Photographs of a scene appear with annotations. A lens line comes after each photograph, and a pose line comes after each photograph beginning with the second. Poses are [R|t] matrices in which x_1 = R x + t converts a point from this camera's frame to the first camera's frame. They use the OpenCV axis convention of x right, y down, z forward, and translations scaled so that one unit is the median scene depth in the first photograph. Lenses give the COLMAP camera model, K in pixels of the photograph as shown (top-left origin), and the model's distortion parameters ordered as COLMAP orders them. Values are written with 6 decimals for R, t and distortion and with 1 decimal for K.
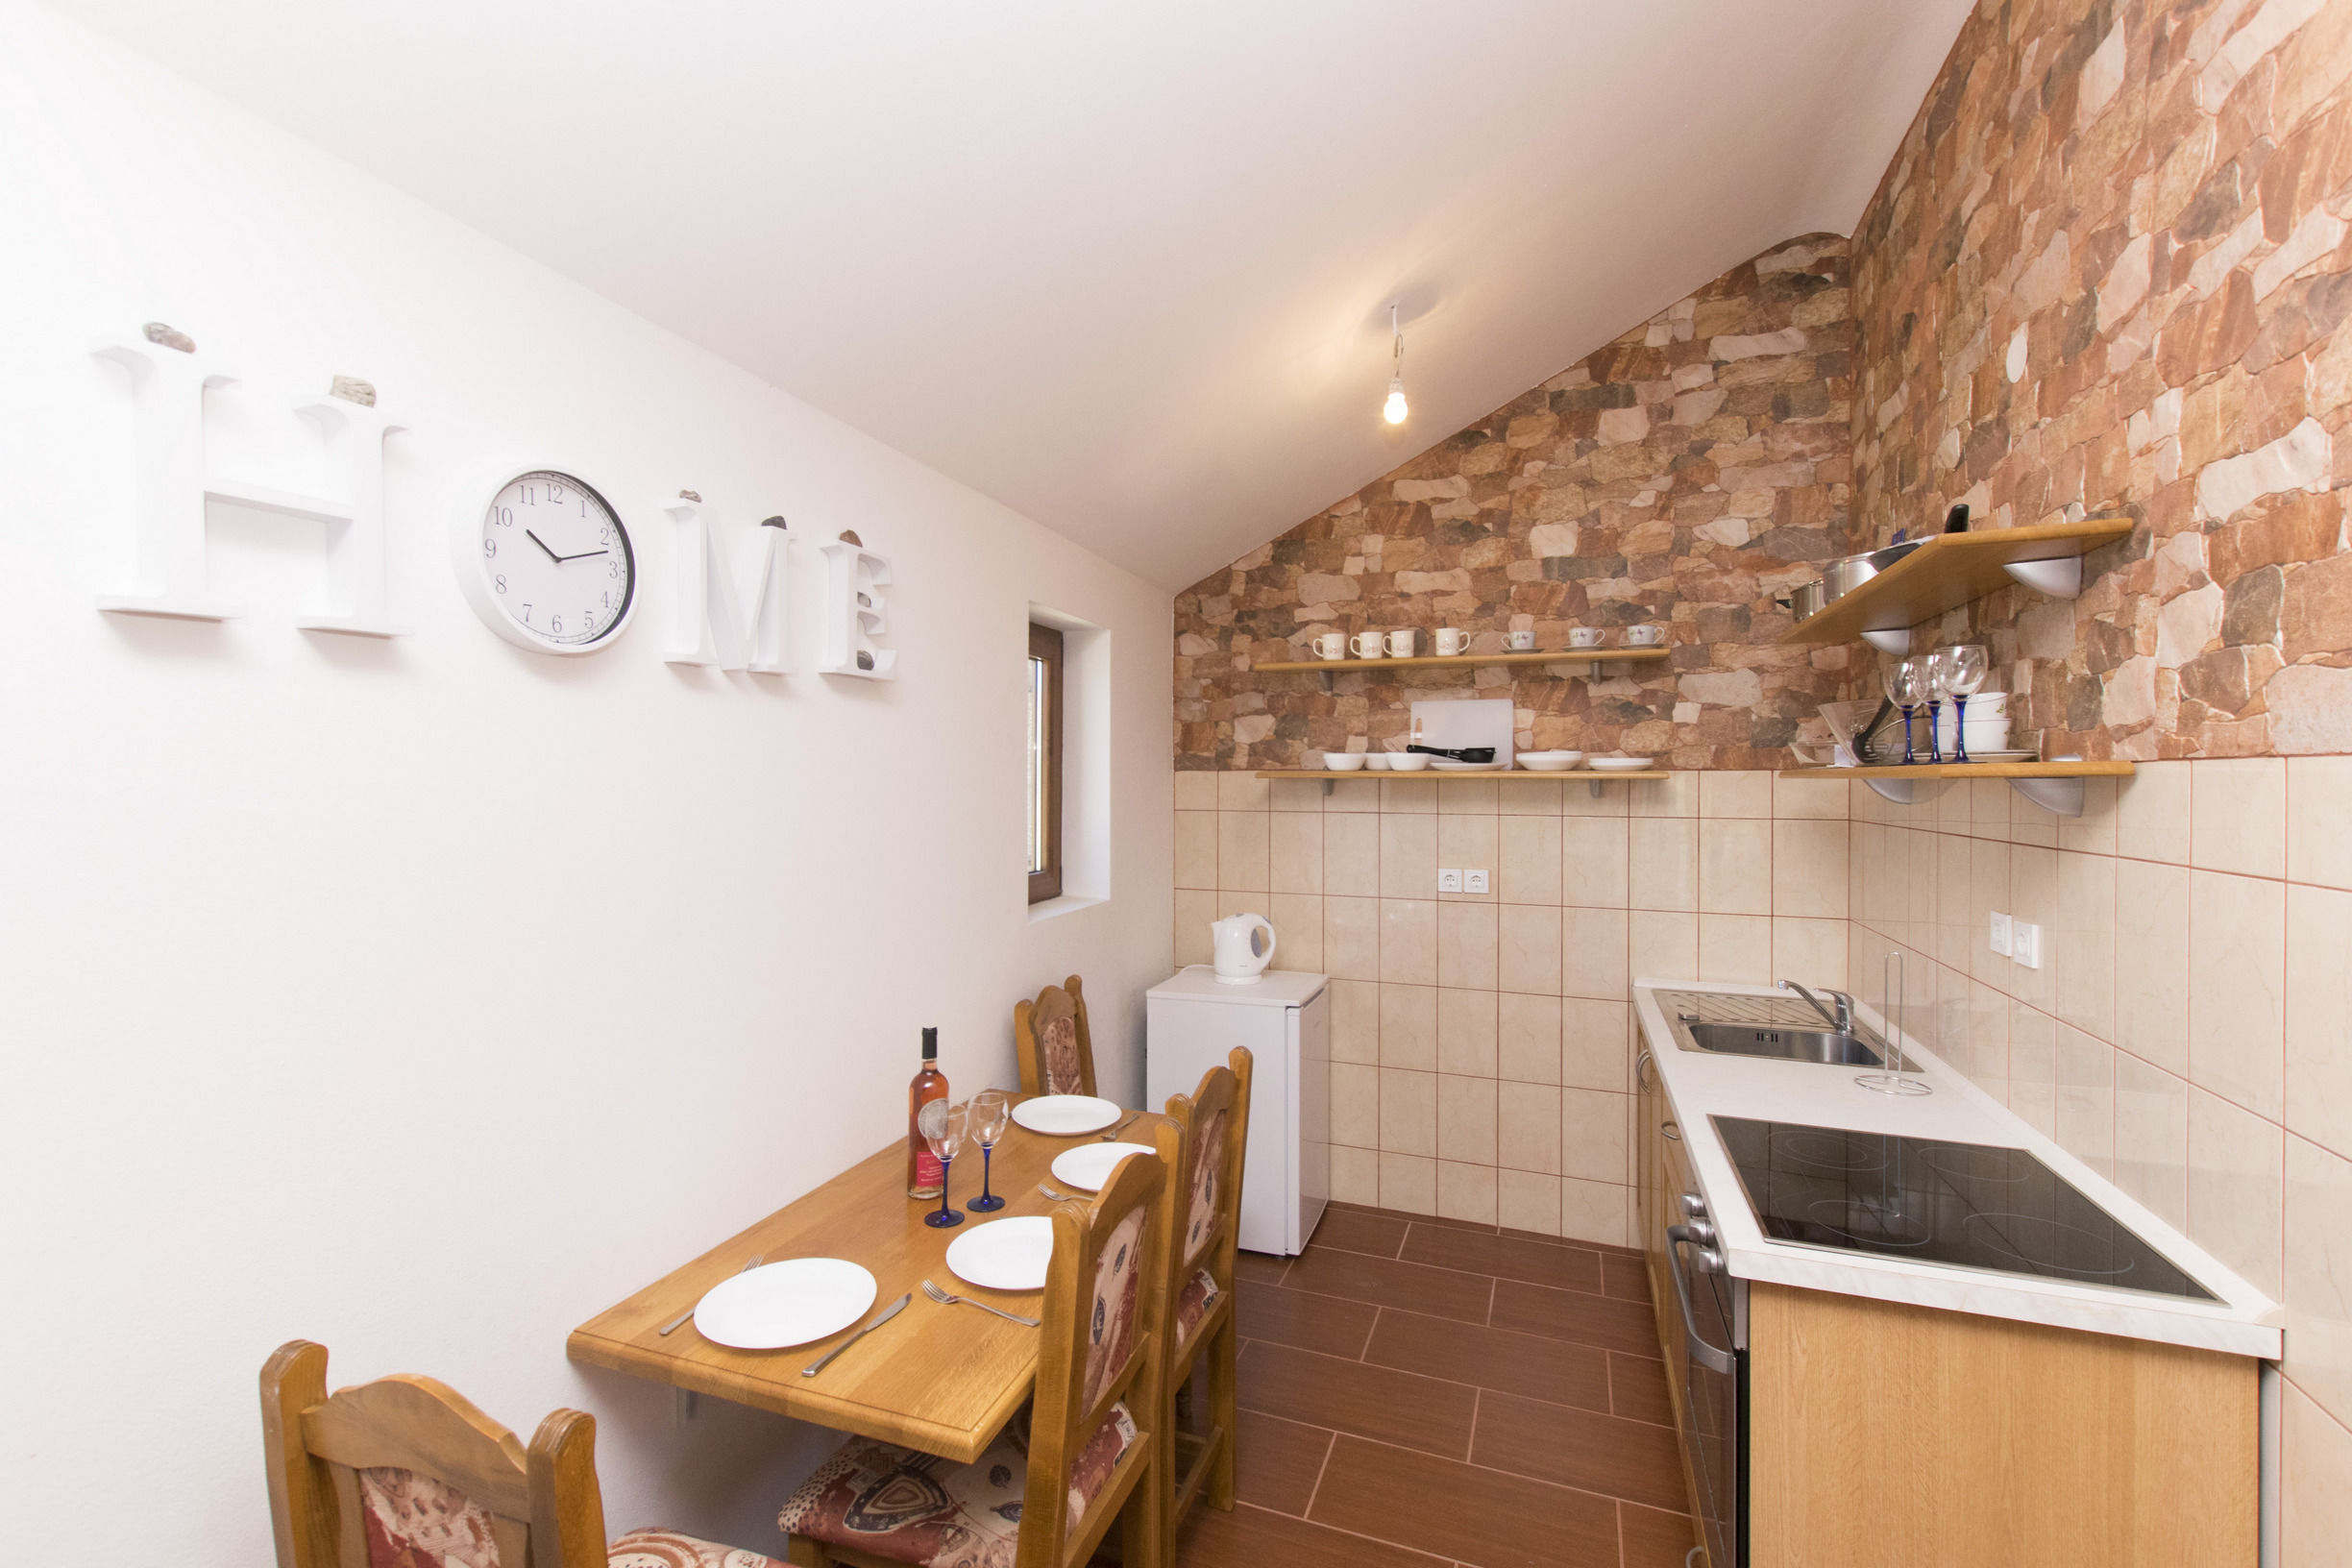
lens RADIAL K [[1015.3, 0, 1173.4], [0, 1015.3, 782.7], [0, 0, 1]] dist [0.003727, -0.001048]
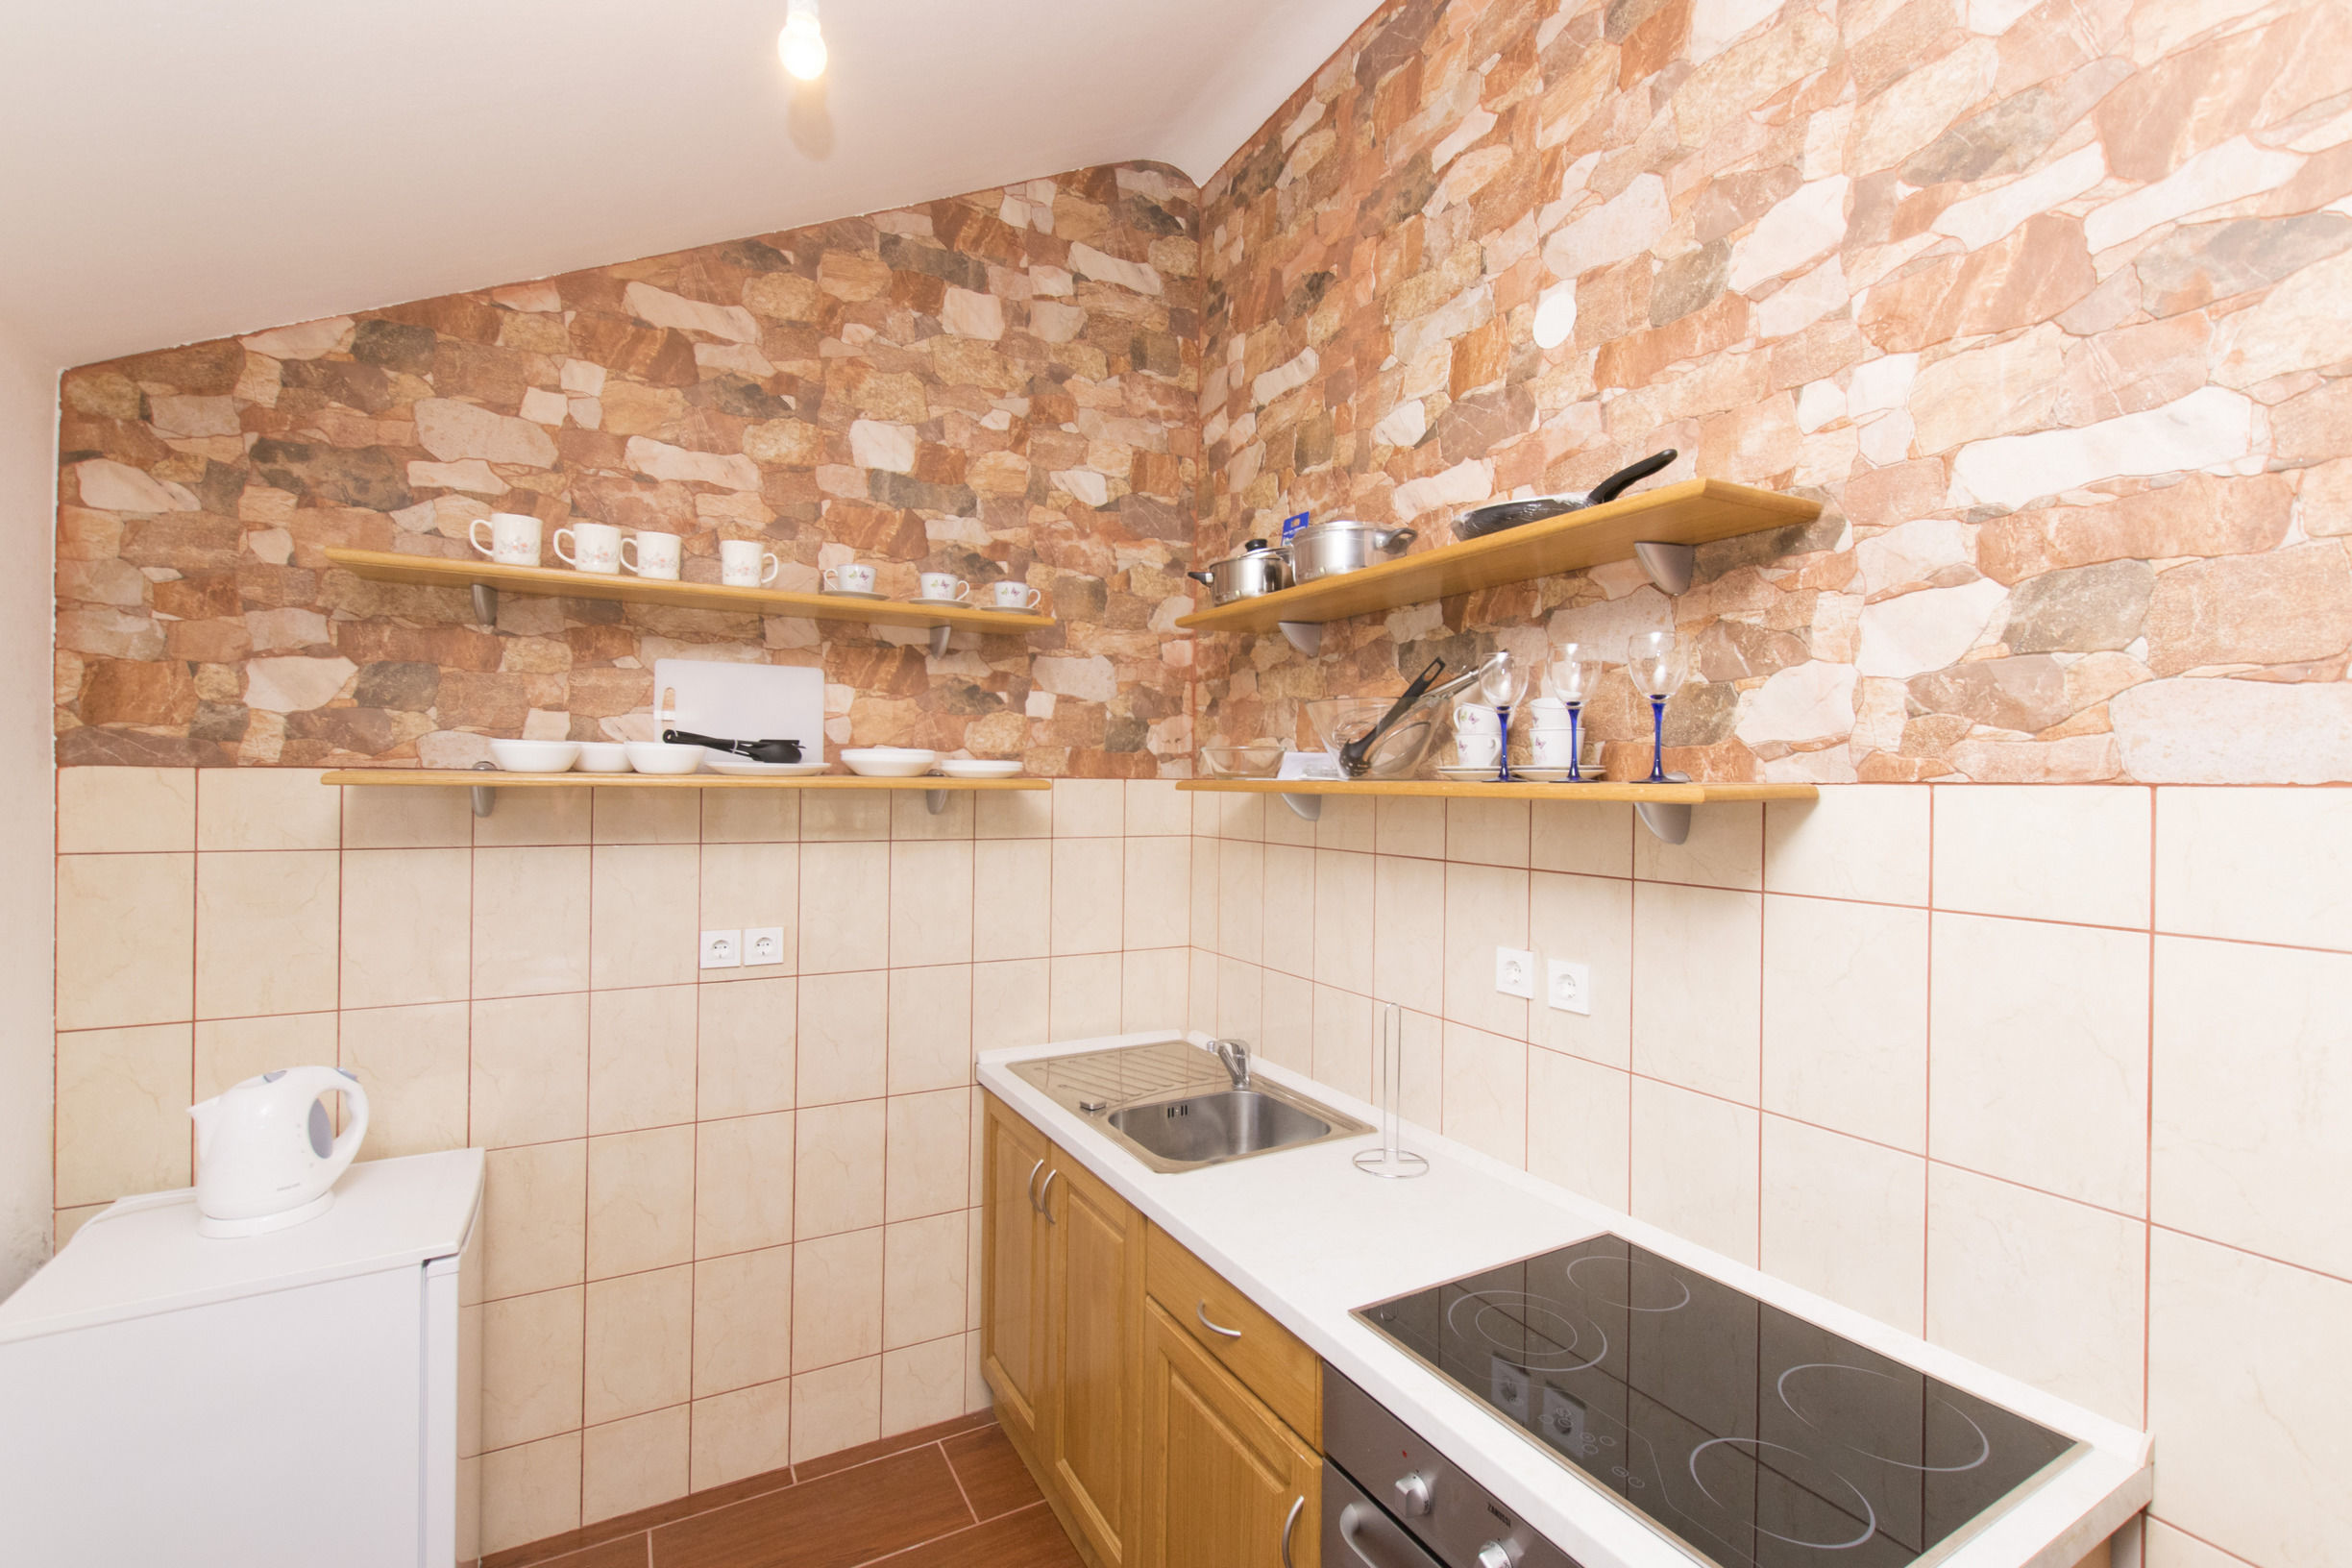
lens RADIAL K [[1015.3, 0, 1178.5], [0, 1015.3, 782.0], [0, 0, 1]] dist [0.003727, -0.001048]
pose [[0.640310, 0.005553, 0.768097, -0.032228], [-0.006547, 0.999977, -0.001772, -0.008367], [-0.768089, -0.003895, 0.640332, 0.415949]]
